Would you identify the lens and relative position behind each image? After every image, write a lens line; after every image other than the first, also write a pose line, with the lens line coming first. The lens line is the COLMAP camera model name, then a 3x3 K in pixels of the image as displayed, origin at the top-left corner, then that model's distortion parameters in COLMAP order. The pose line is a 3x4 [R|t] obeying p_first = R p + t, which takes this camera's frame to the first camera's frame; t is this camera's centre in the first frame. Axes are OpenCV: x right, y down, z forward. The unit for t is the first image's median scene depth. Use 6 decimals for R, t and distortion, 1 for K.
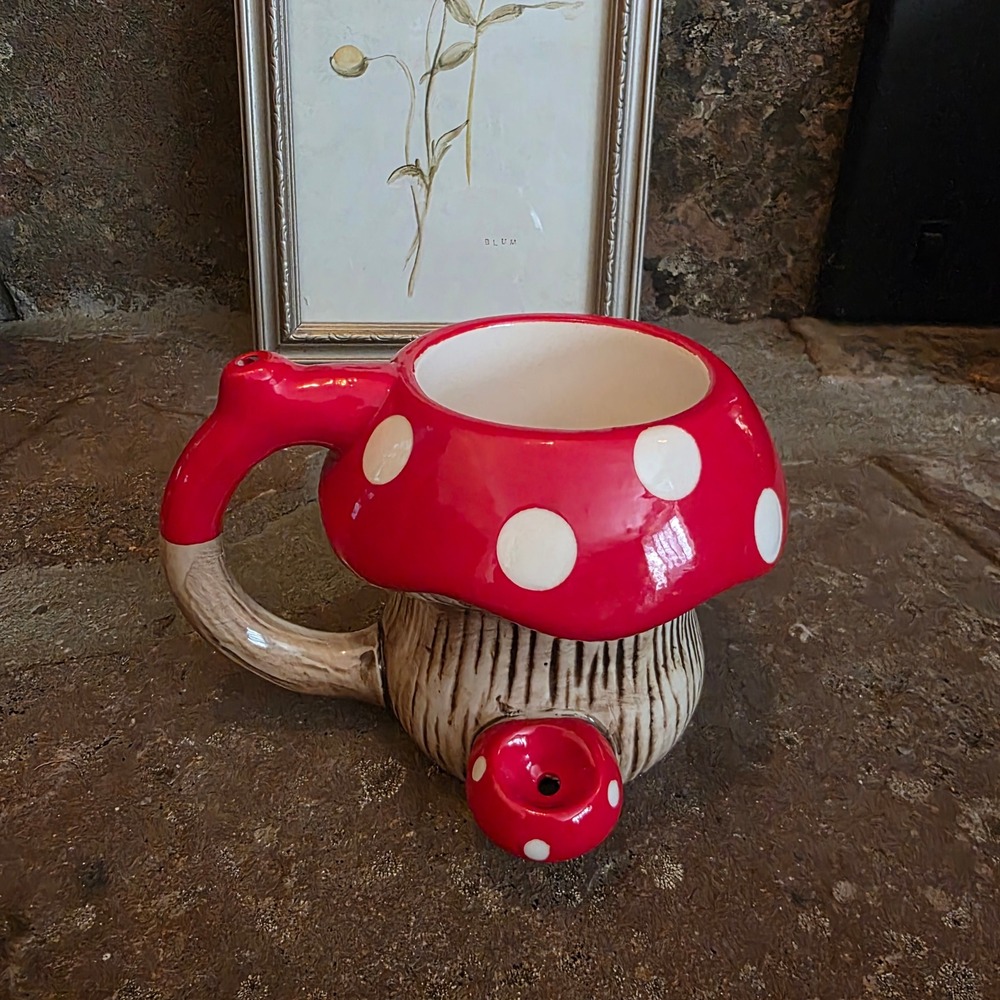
lens RADIAL K [[935.2, 0, 494.9], [0, 935.2, 389.4], [0, 0, 1]] dist [0.005583, 0.000000]
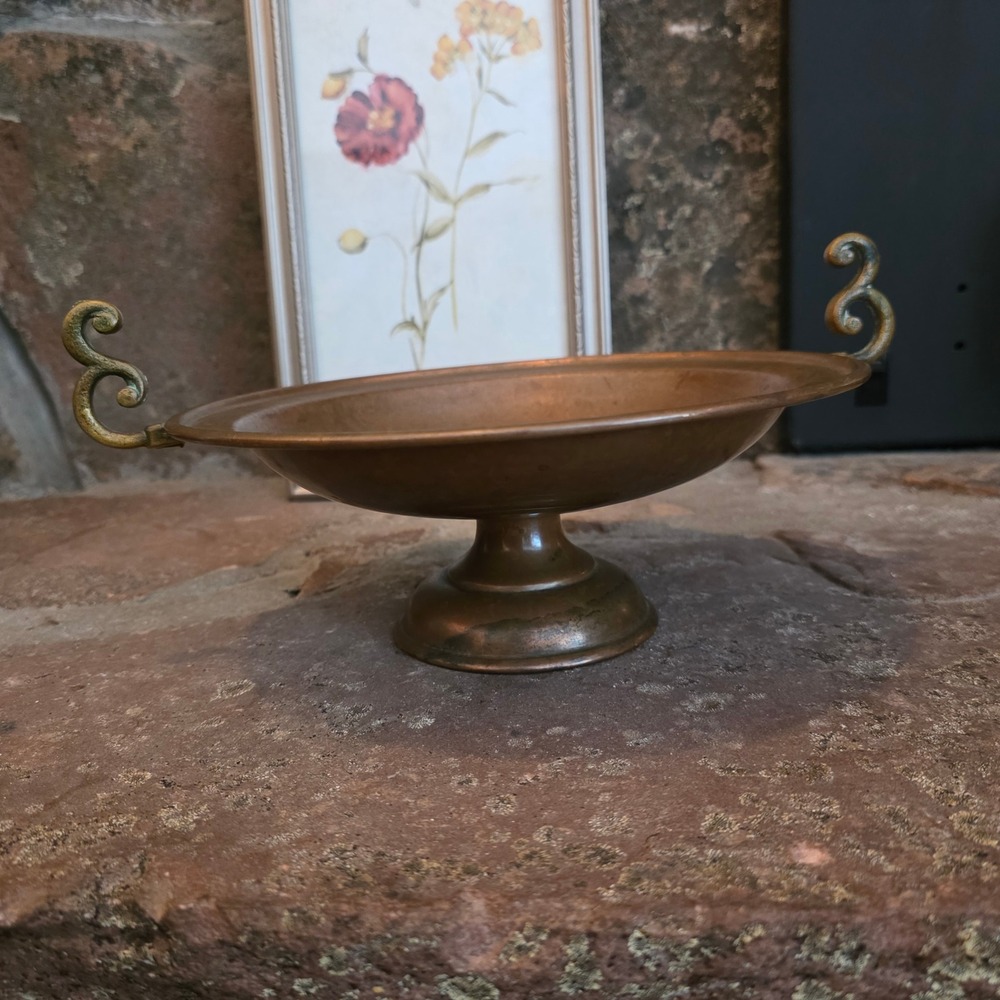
lens RADIAL K [[1016.5, 0, 501.2], [0, 1016.5, 516.2], [0, 0, 1]] dist [-0.032595, 0.000000]
pose [[0.986292, -0.047515, -0.158018, 0.236988], [0.016668, 0.981433, -0.191081, 0.231289], [0.164163, 0.185828, 0.968772, -0.160944]]
